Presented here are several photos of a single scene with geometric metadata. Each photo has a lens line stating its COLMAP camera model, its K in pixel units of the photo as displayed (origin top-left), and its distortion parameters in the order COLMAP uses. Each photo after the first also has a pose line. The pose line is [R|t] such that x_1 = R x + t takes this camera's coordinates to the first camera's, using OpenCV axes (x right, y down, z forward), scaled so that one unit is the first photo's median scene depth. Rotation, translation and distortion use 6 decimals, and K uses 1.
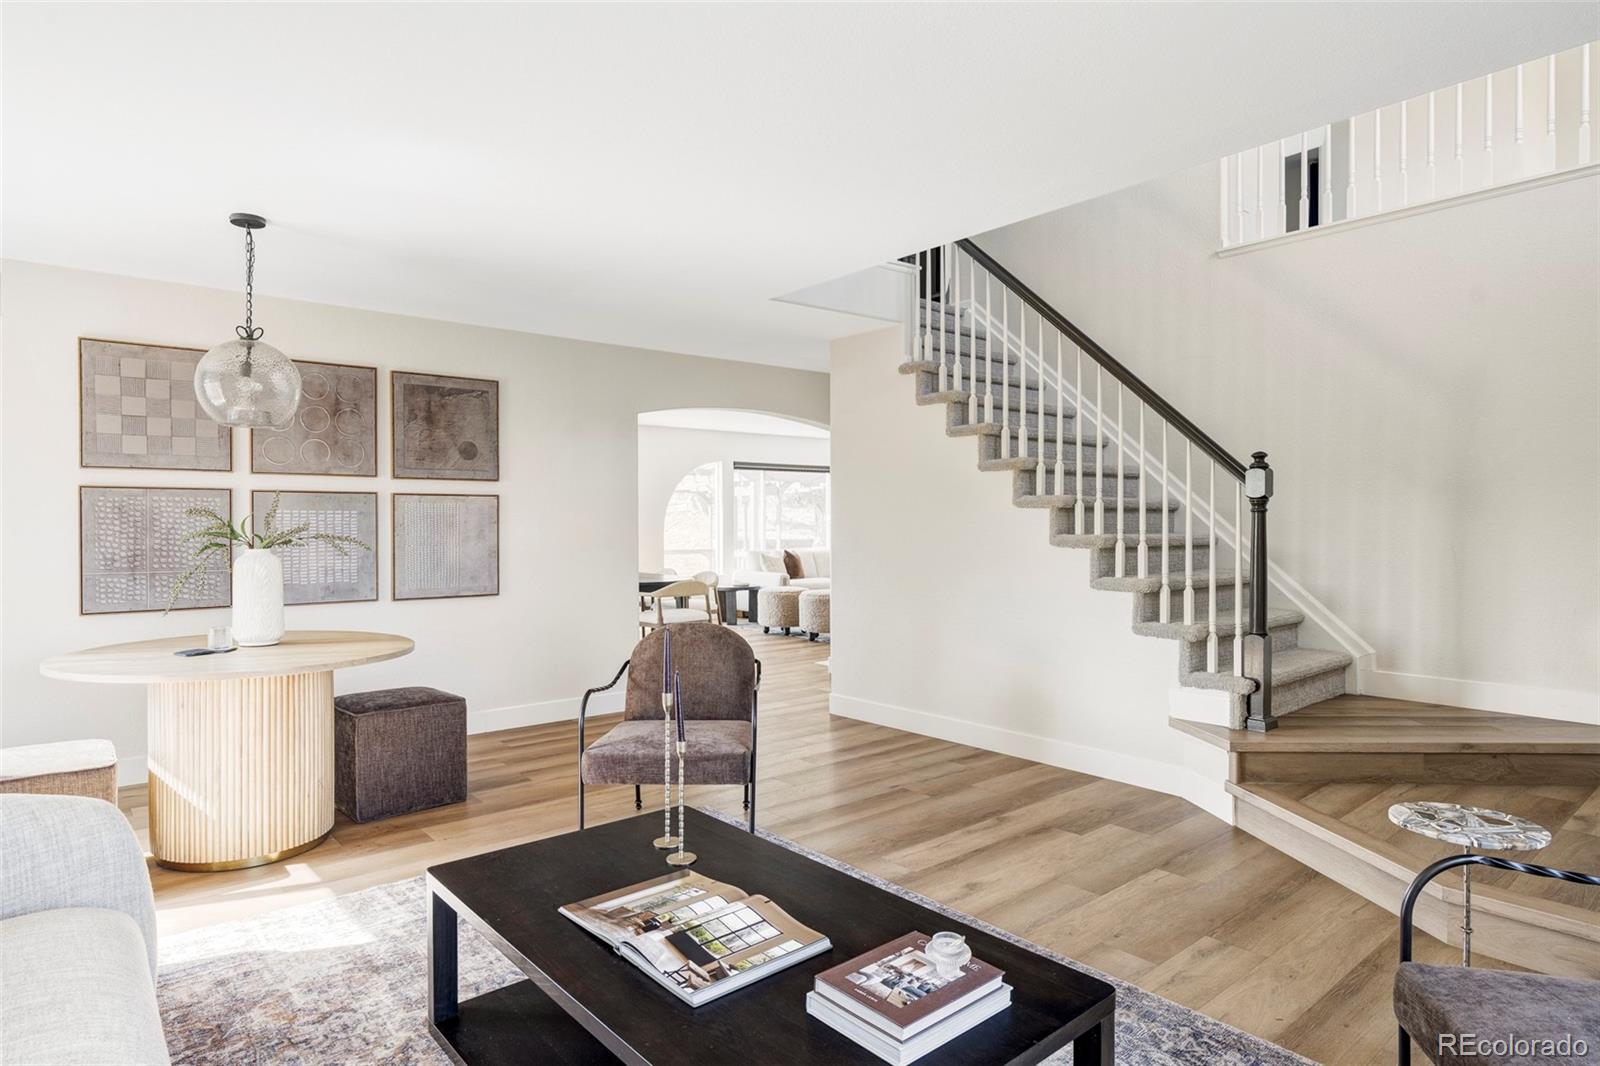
lens RADIAL K [[905.2, 0, 800.0], [0, 905.2, 533.0], [0, 0, 1]] dist [-0.002184, -0.000896]
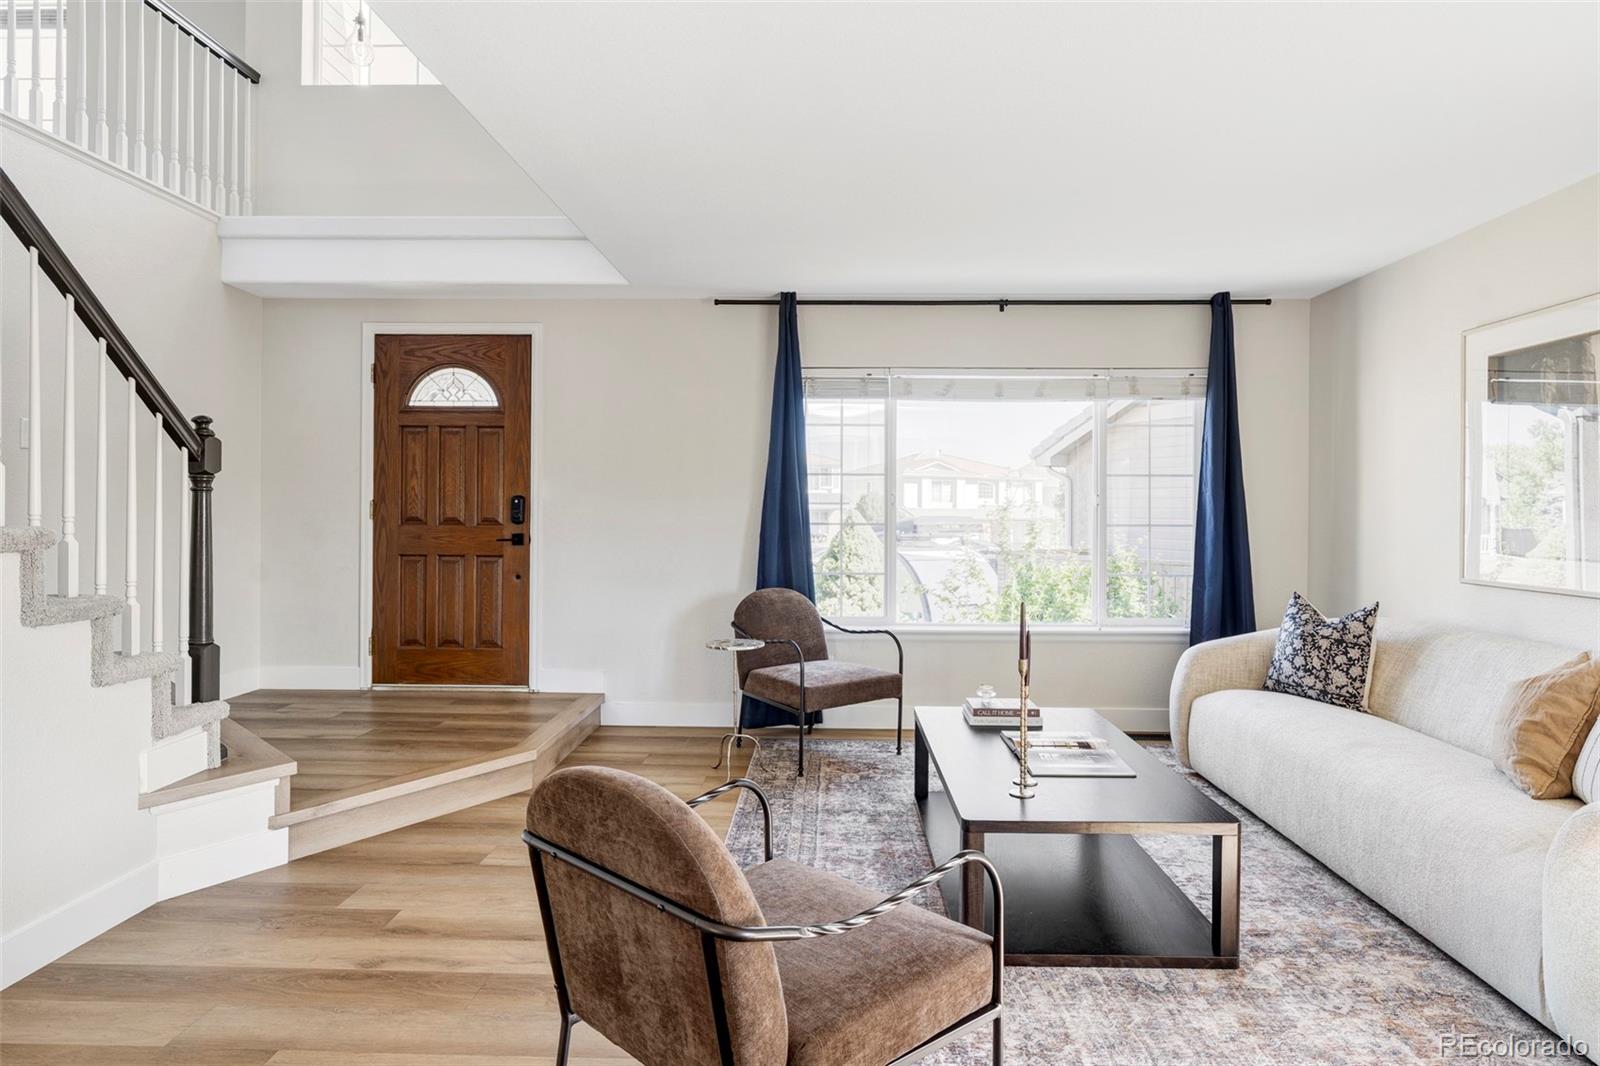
lens RADIAL K [[905.2, 0, 800.0], [0, 905.2, 533.0], [0, 0, 1]] dist [-0.002184, -0.000896]
pose [[-0.736519, -0.018811, 0.676155, -0.420515], [0.002897, 0.999516, 0.030962, -0.009414], [-0.676410, 0.024763, -0.736109, 1.229720]]
